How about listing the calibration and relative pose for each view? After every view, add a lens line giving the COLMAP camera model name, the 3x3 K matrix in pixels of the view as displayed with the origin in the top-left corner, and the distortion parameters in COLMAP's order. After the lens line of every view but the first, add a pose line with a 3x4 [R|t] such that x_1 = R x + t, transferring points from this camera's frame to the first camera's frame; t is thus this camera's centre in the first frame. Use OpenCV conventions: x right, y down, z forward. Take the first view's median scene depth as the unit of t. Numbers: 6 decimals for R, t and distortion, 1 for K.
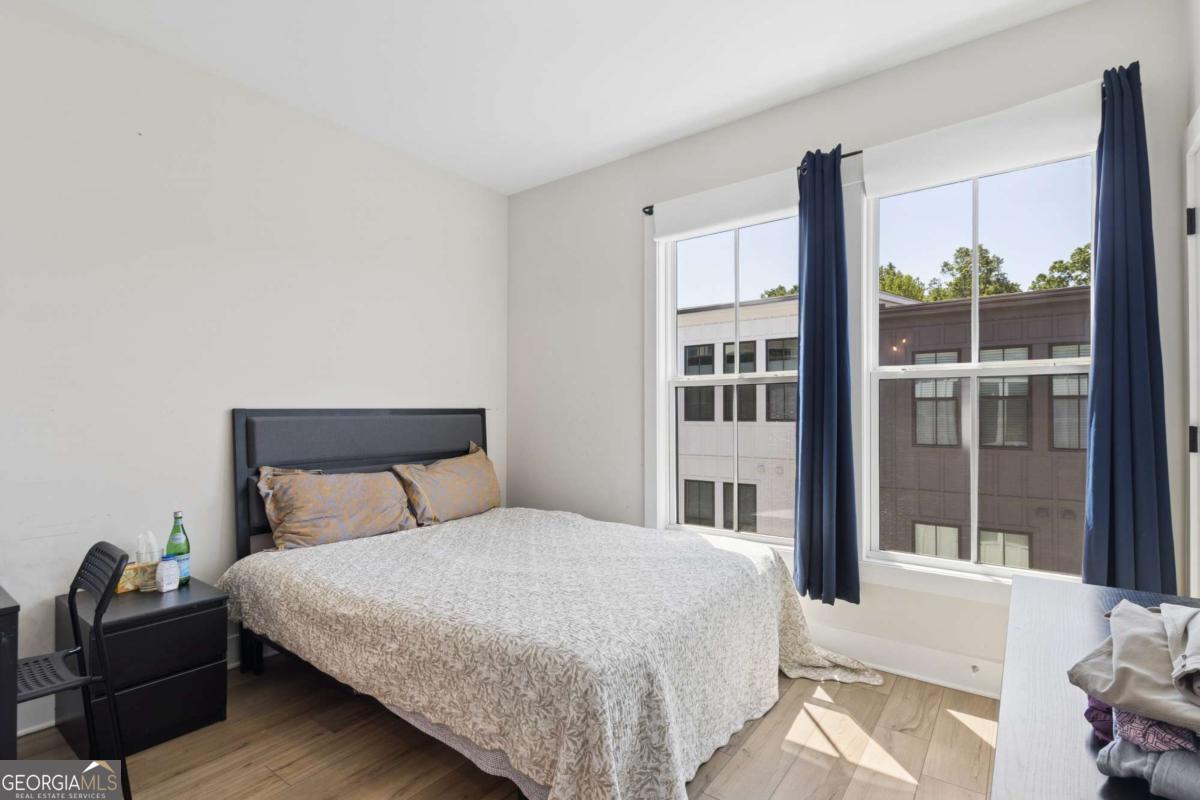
lens RADIAL K [[564.0, 0, 600.4], [0, 564.0, 406.5], [0, 0, 1]] dist [0.014030, -0.006443]
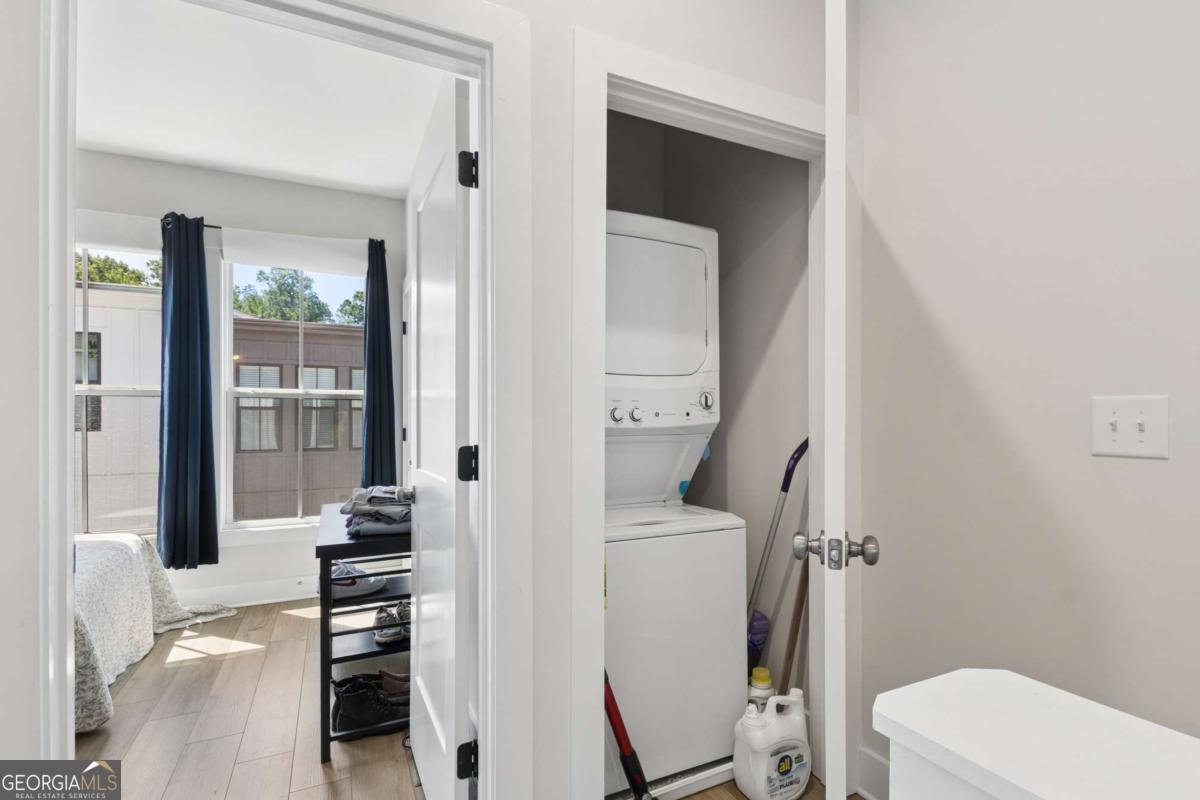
lens RADIAL K [[564.0, 0, 629.9], [0, 564.0, 412.9], [0, 0, 1]] dist [0.014030, -0.006443]
pose [[0.431416, 0.007393, 0.902123, -0.346750], [-0.003879, 0.999972, -0.006340, -0.006059], [-0.902145, -0.000764, 0.431433, -0.476355]]
